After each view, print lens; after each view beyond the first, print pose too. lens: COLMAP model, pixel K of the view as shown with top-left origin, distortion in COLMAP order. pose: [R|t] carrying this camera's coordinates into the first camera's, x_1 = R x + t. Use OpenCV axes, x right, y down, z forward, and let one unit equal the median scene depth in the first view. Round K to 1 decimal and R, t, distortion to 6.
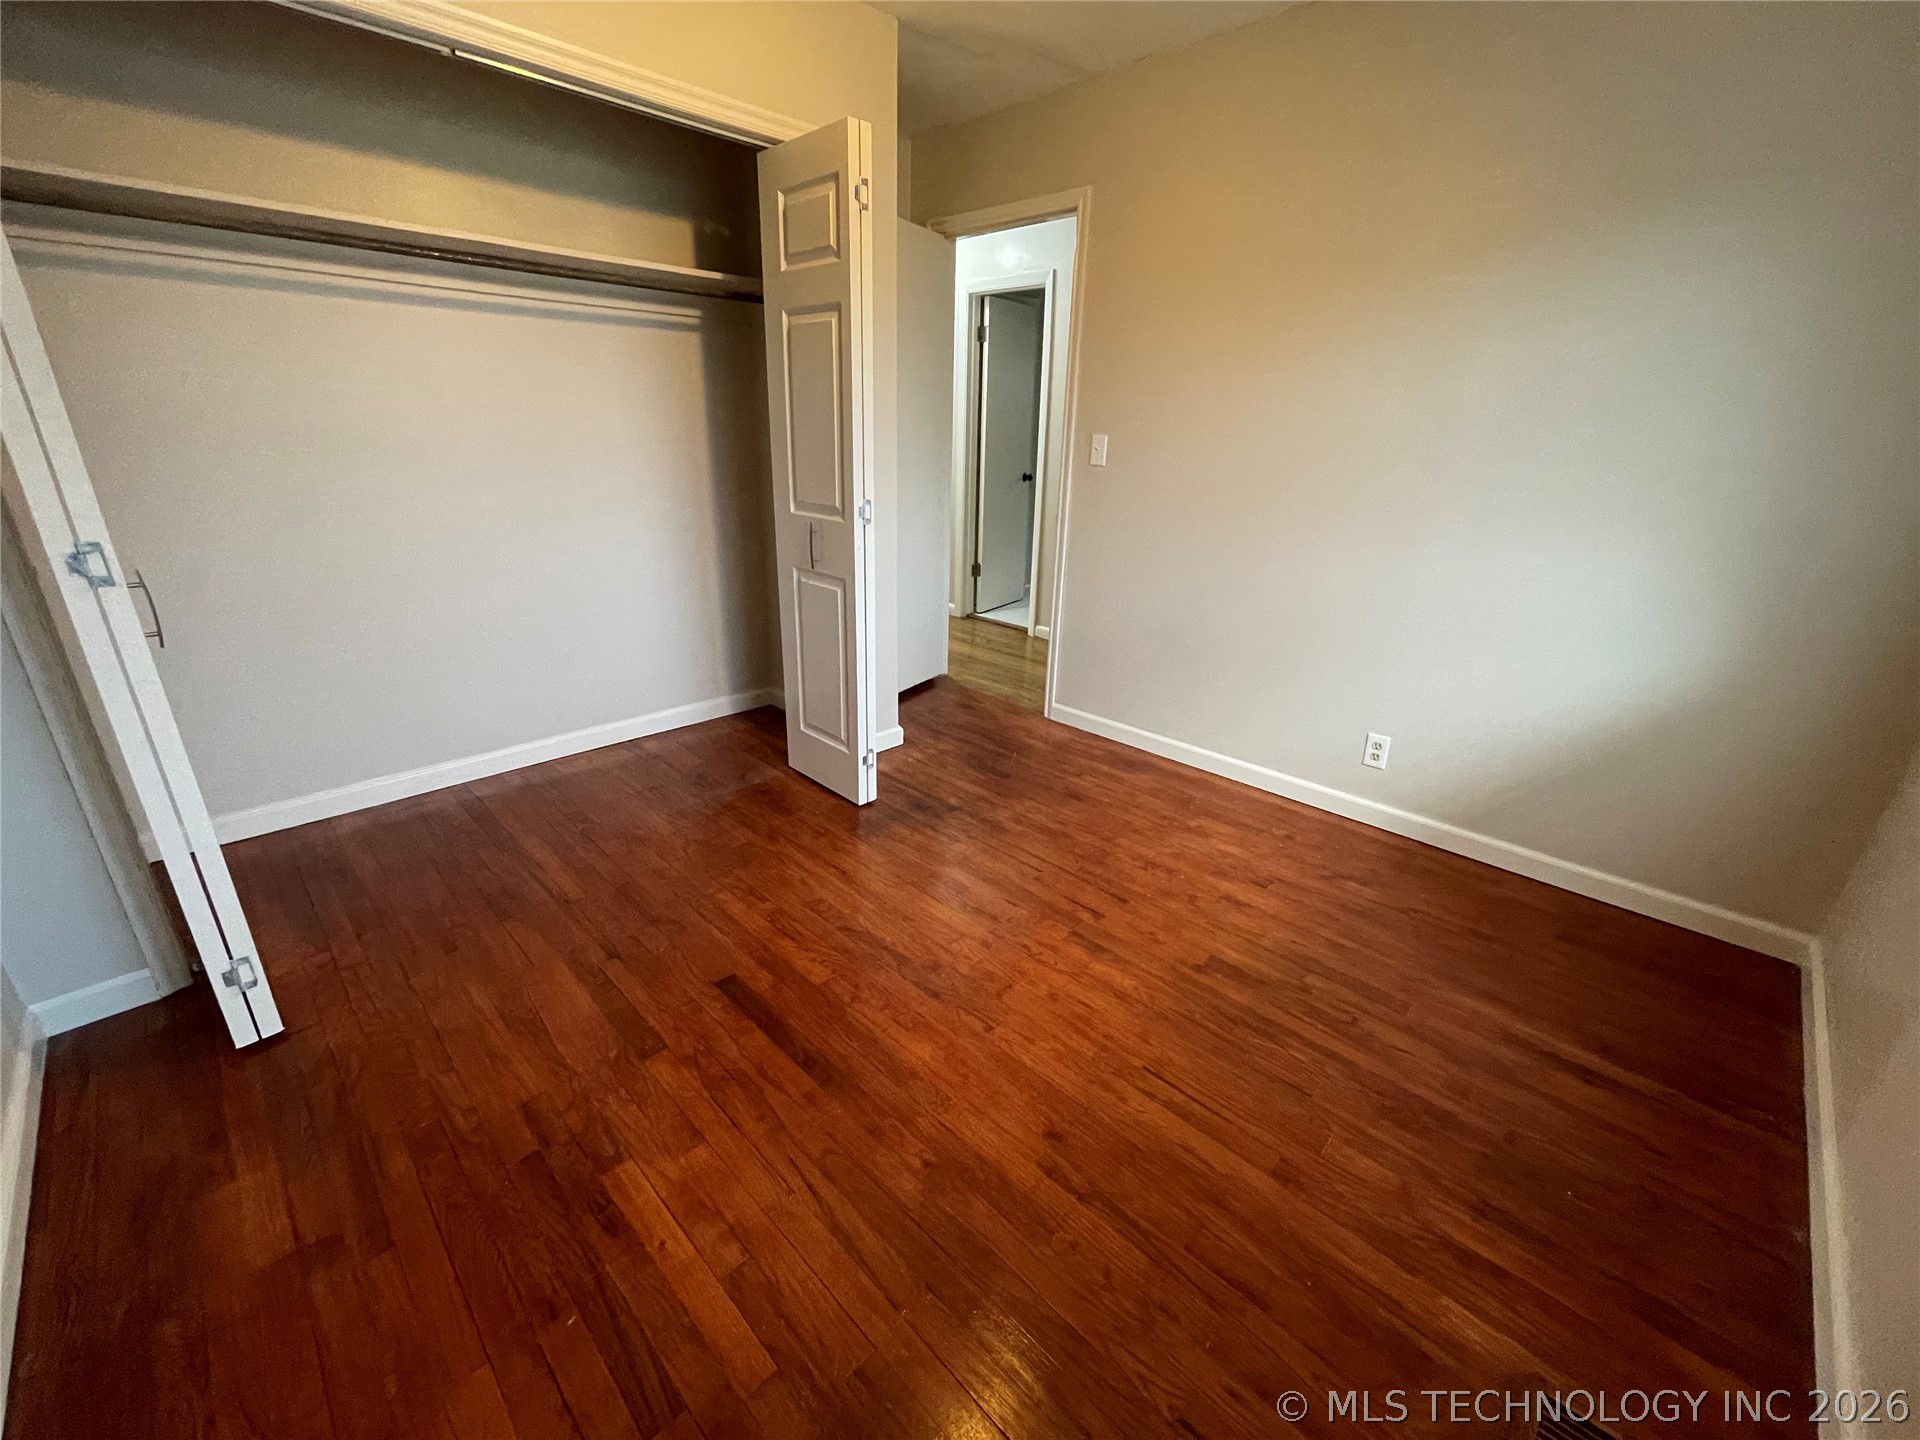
lens RADIAL K [[777.8, 0, 949.2], [0, 777.8, 721.5], [0, 0, 1]] dist [-0.003545, 0.000232]
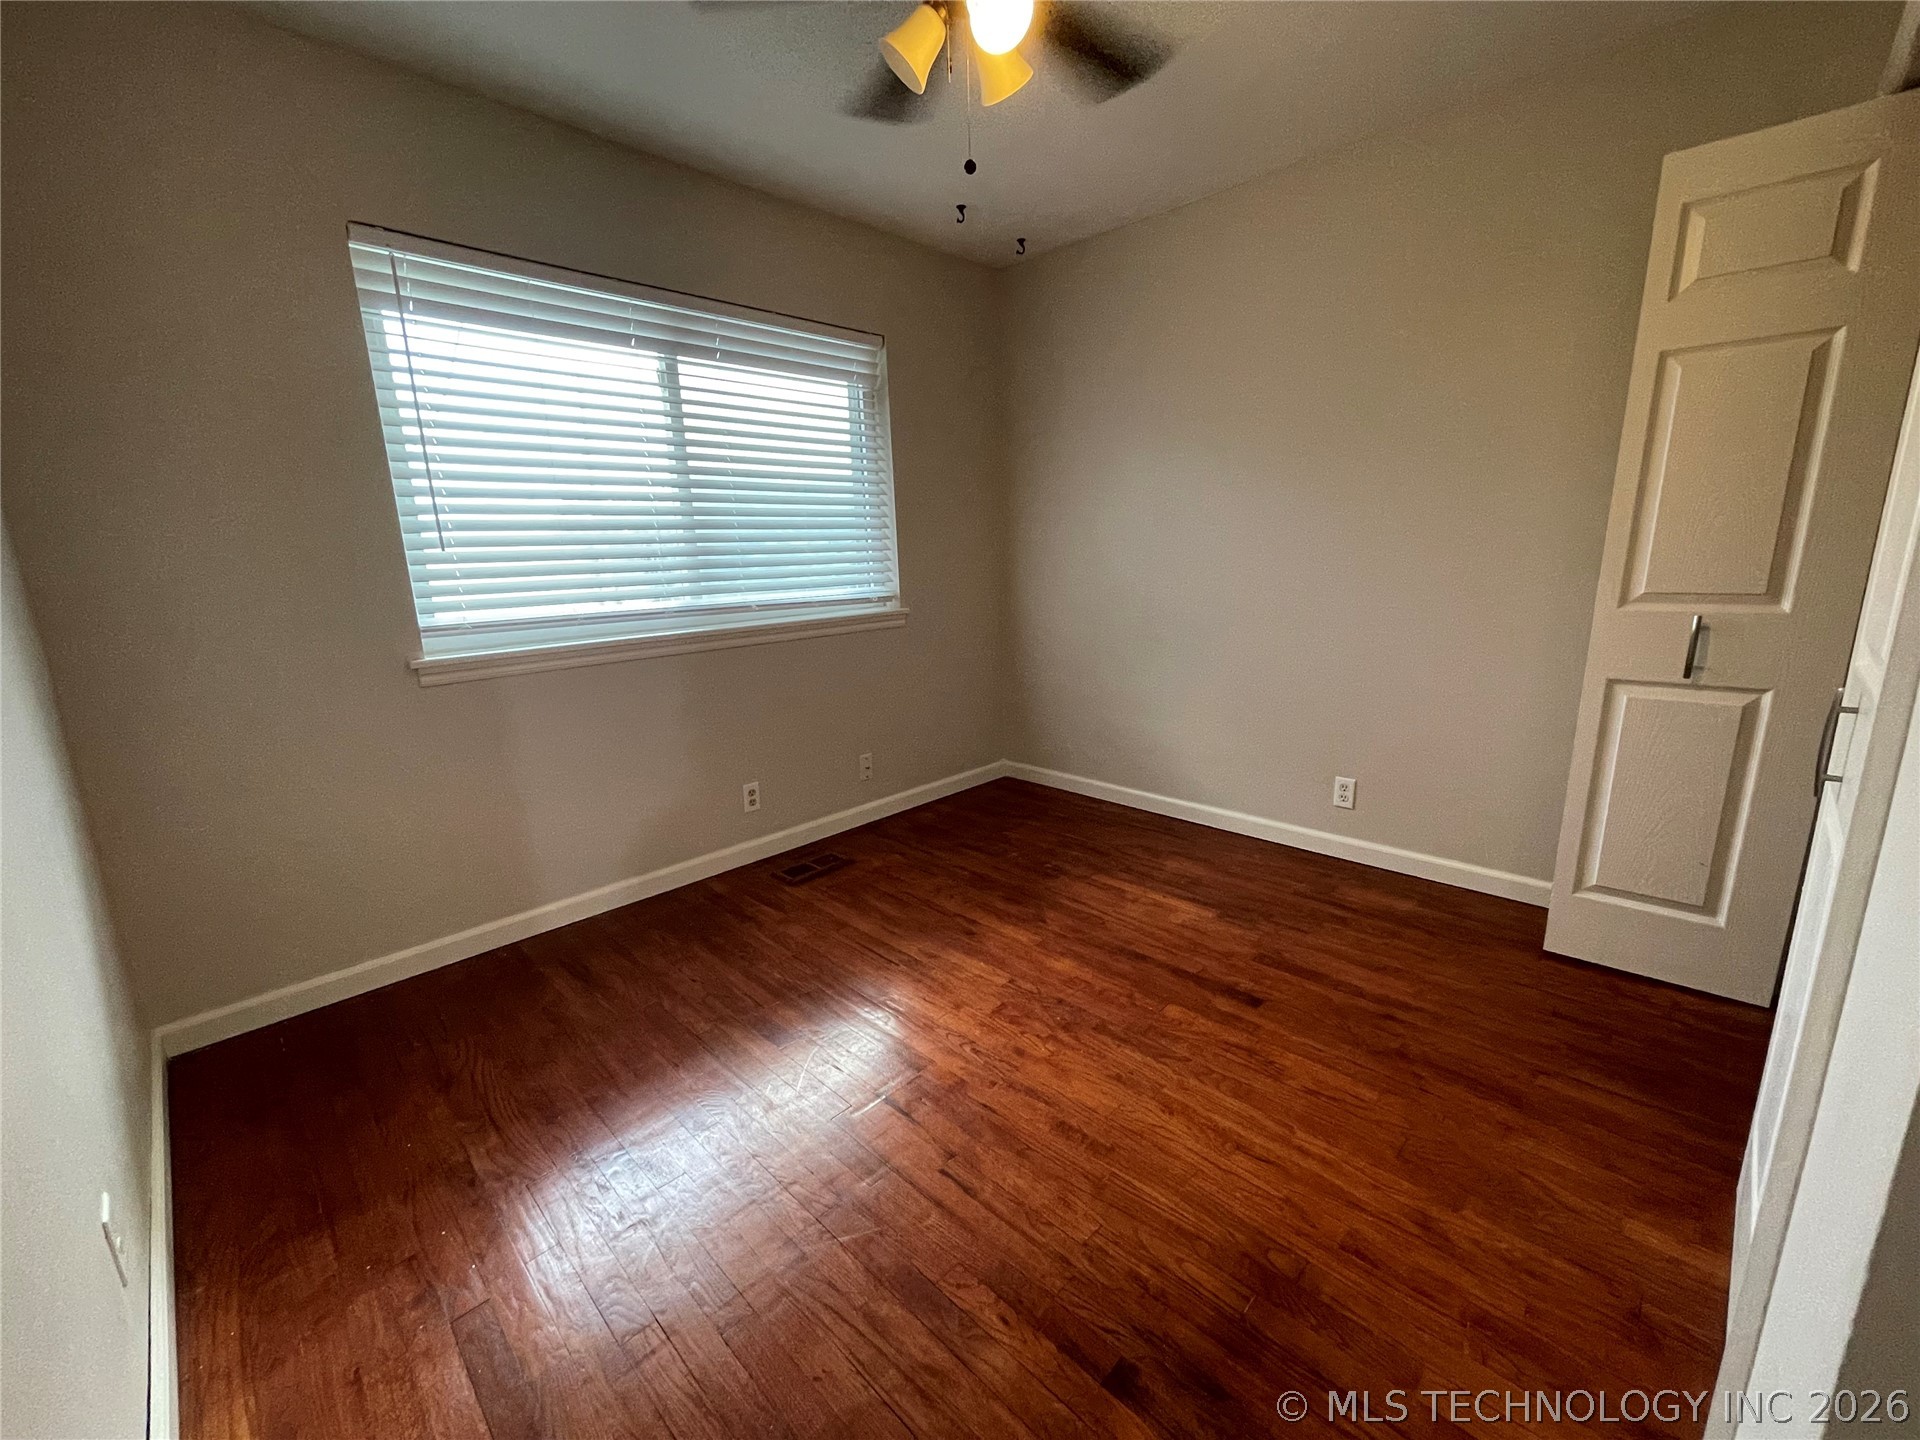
lens RADIAL K [[777.8, 0, 949.2], [0, 777.8, 721.5], [0, 0, 1]] dist [-0.003545, 0.000232]
pose [[-0.999877, 0.015477, -0.002369, 0.153775], [0.011577, 0.832706, 0.553595, -0.664847], [0.010540, 0.553500, -0.832783, 1.877875]]
